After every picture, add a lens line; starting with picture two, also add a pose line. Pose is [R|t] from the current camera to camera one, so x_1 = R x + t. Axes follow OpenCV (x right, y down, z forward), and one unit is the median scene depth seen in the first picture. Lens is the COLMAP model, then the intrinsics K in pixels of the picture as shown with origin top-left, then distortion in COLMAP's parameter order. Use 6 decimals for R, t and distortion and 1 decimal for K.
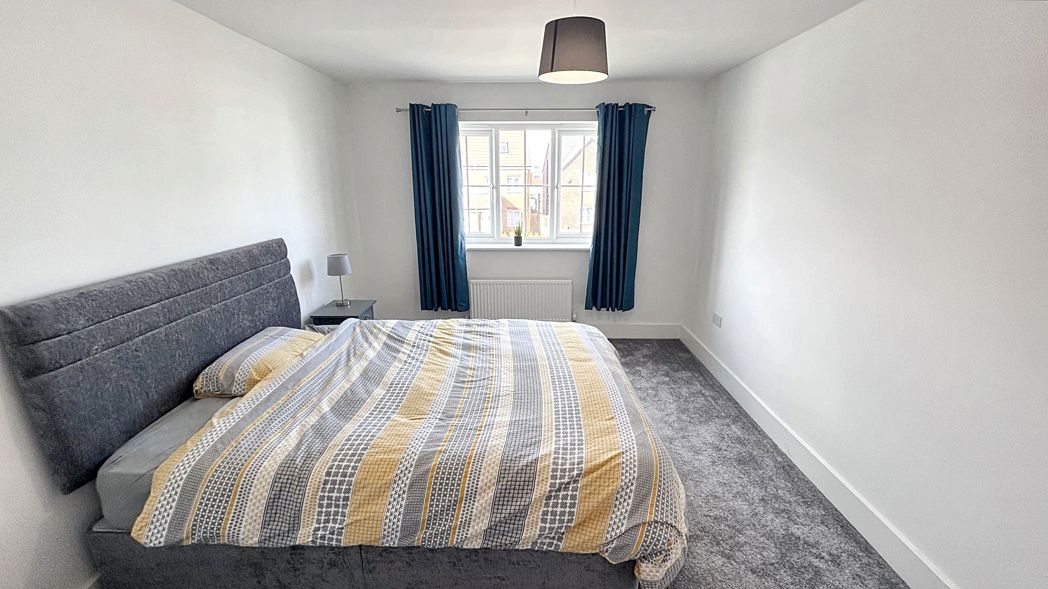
lens RADIAL K [[421.0, 0, 523.4], [0, 421.0, 295.8], [0, 0, 1]] dist [-0.005902, 0.000781]
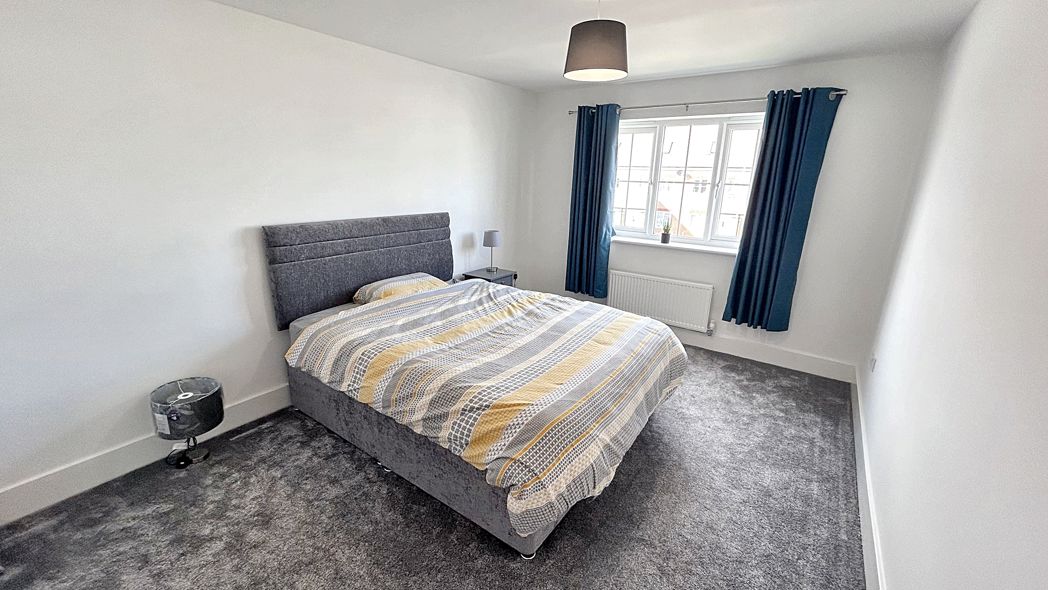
lens RADIAL K [[421.0, 0, 527.0], [0, 421.0, 294.3], [0, 0, 1]] dist [-0.005902, 0.000781]
pose [[0.820530, 0.173871, -0.544517, 0.443910], [-0.177051, 0.983074, 0.047111, 0.015064], [0.543491, 0.057751, 0.837426, 0.009768]]
